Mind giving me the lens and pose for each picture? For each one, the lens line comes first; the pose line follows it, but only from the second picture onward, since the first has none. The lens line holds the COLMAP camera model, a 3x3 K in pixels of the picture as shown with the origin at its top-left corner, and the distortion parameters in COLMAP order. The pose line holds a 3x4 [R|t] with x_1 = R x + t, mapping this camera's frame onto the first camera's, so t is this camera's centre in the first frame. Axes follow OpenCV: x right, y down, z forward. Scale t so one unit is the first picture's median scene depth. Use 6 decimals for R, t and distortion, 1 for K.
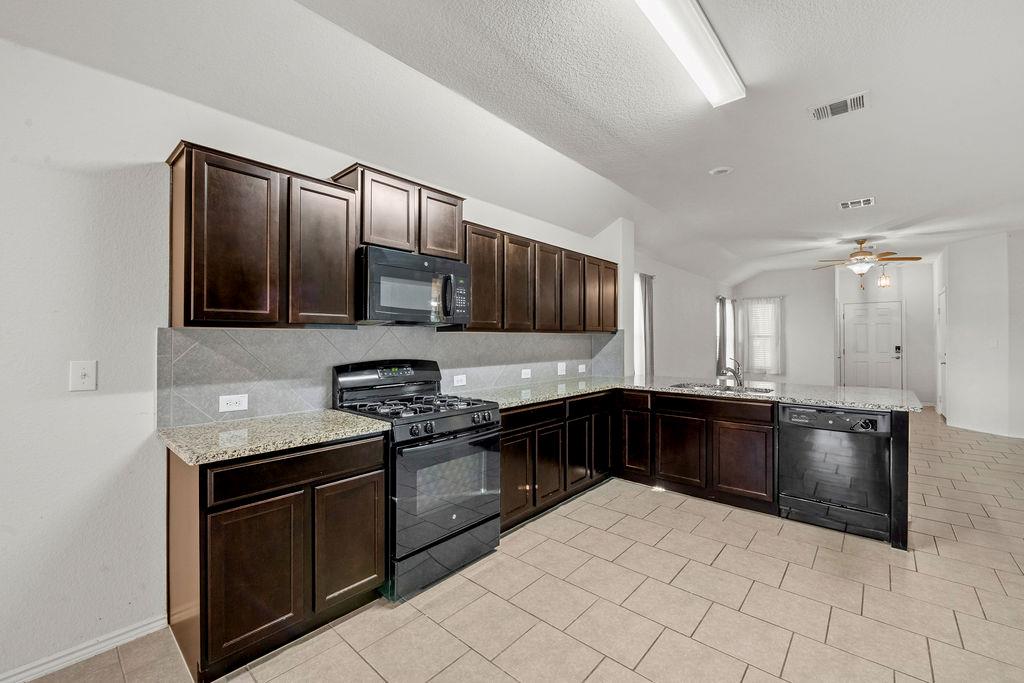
lens RADIAL K [[421.2, 0, 511.5], [0, 421.2, 338.8], [0, 0, 1]] dist [-0.001373, -0.000448]
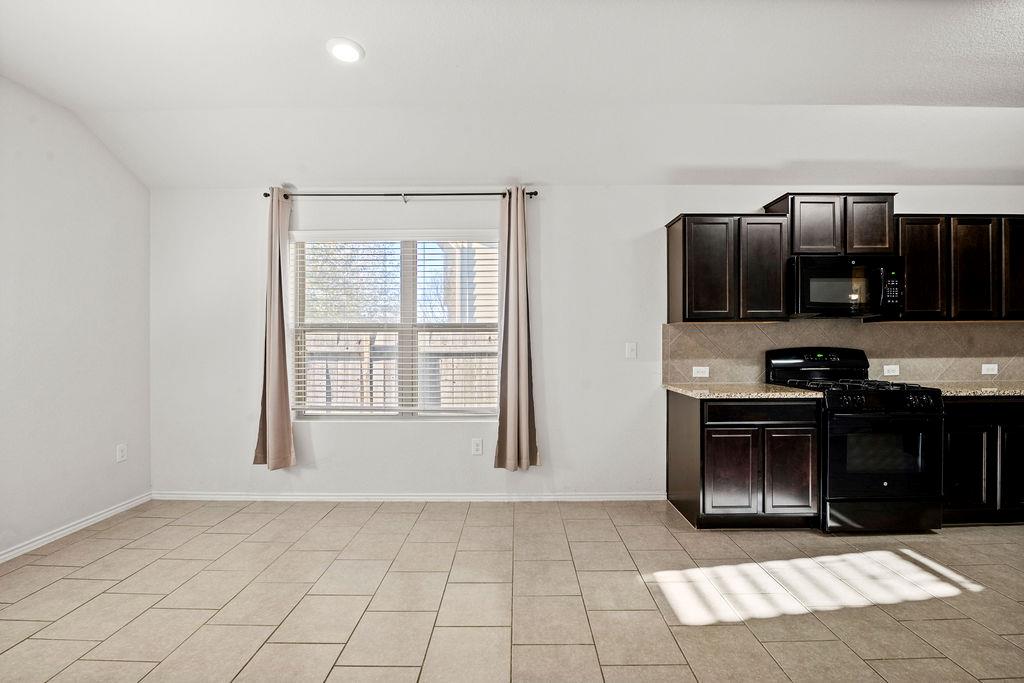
lens RADIAL K [[438.4, 0, 513.7], [0, 438.4, 343.7], [0, 0, 1]] dist [-0.012854, -0.000392]
pose [[0.672368, -0.002467, -0.740213, 0.046078], [0.006108, 0.999979, 0.002215, 0.031478], [0.740192, -0.006010, 0.672369, -0.434282]]
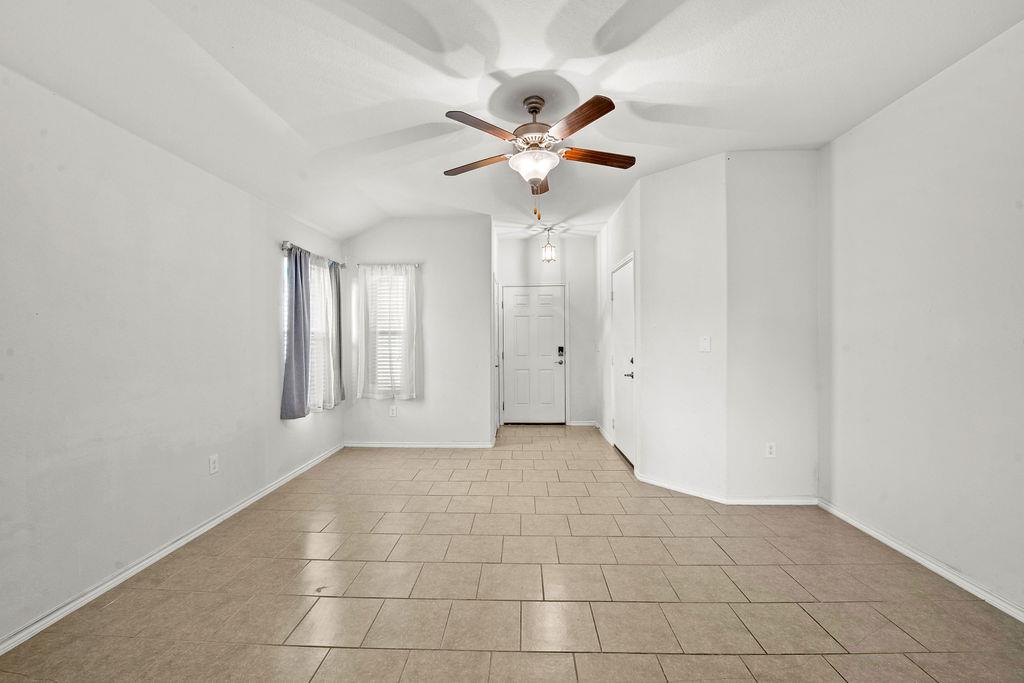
lens RADIAL K [[421.5, 0, 517.6], [0, 421.5, 341.4], [0, 0, 1]] dist [-0.013659, -0.000305]
pose [[0.758187, -0.008393, 0.651983, 1.102221], [0.003456, 0.999955, 0.008853, 0.004136], [-0.652028, -0.004460, 0.758182, 1.414772]]
